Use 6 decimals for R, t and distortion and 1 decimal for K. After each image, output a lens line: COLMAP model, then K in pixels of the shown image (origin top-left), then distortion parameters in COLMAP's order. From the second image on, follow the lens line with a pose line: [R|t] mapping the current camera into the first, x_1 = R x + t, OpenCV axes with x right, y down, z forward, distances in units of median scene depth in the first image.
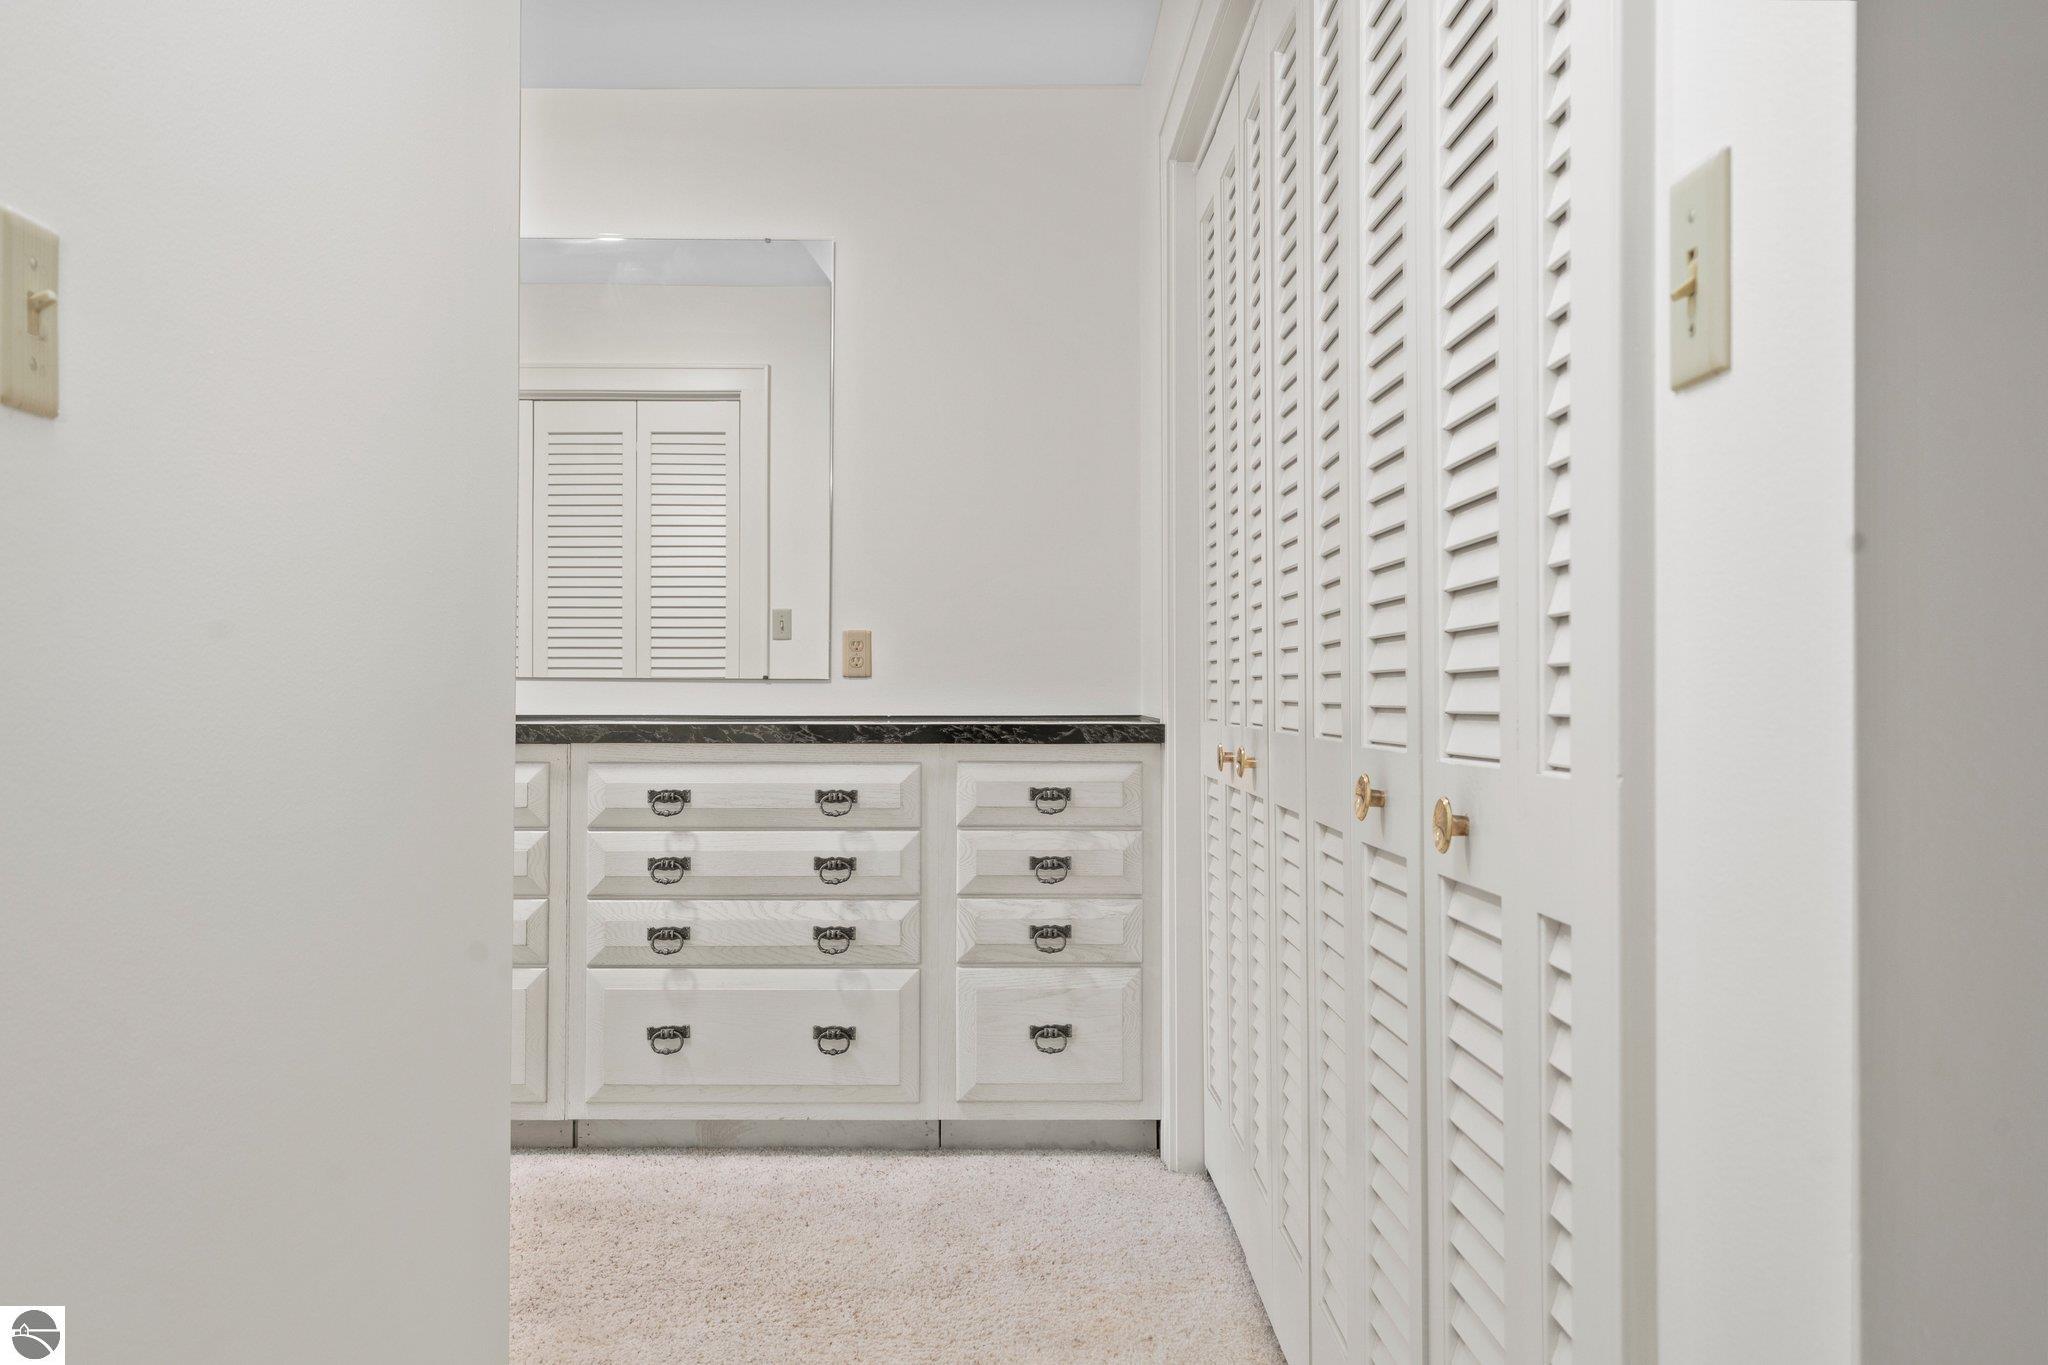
lens RADIAL K [[3326.9, 0, 1024.0], [0, 3326.9, 682.5], [0, 0, 1]] dist [0.025626, 0.012167]
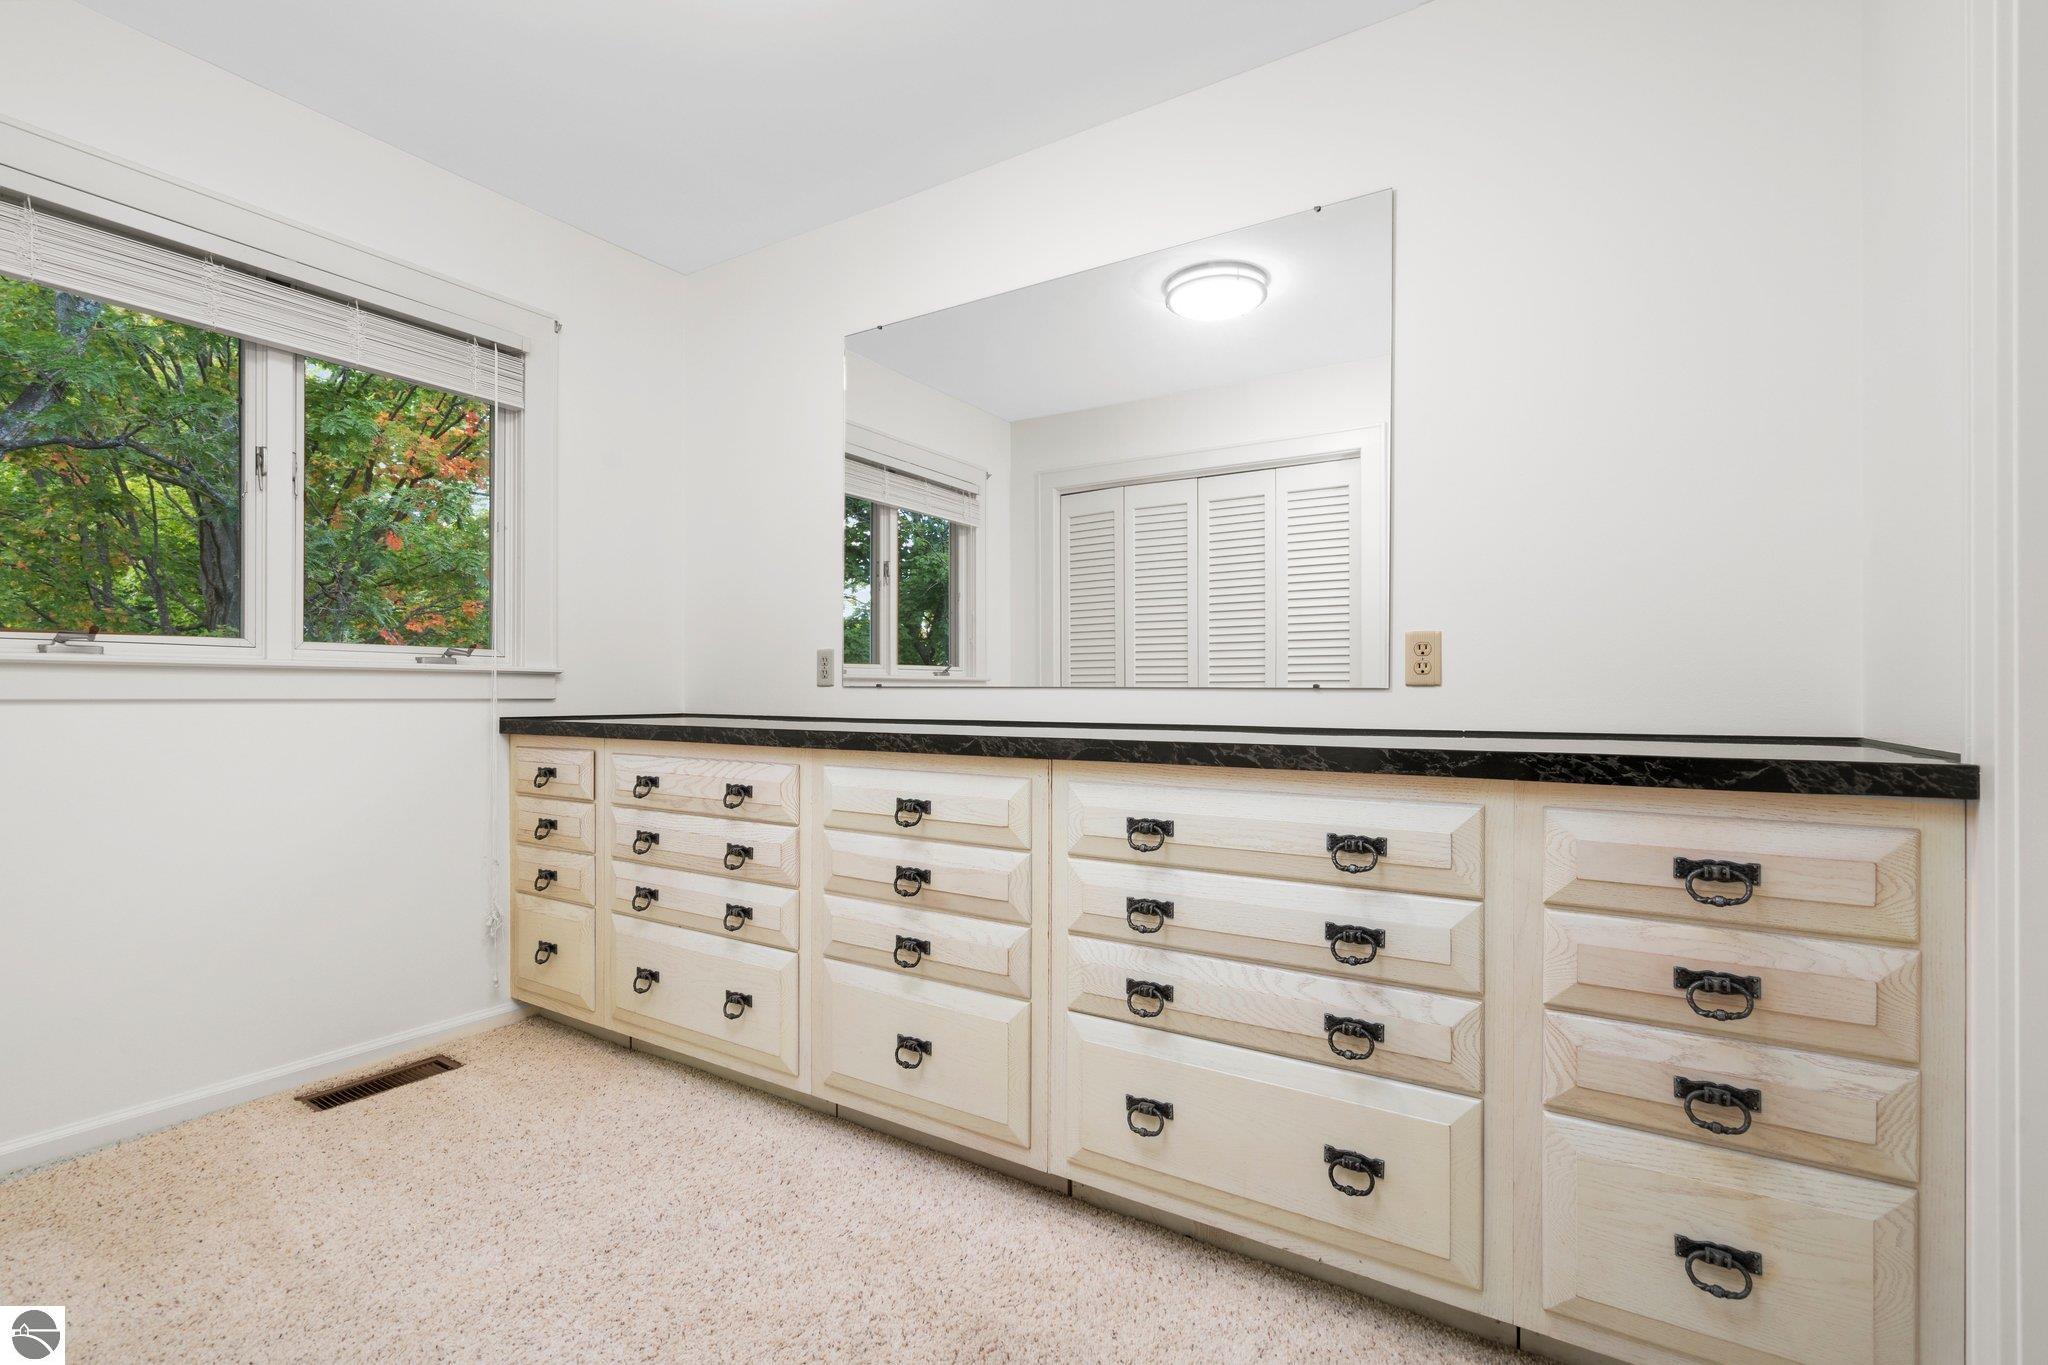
lens RADIAL K [[931.6, 0, 1010.8], [0, 931.6, 697.1], [0, 0, 1]] dist [-0.001802, 0.001369]
pose [[0.835349, 0.000735, -0.549720, -0.006592], [0.001052, 0.999995, 0.002936, 0.000724], [0.549719, -0.003031, 0.835344, 0.784054]]
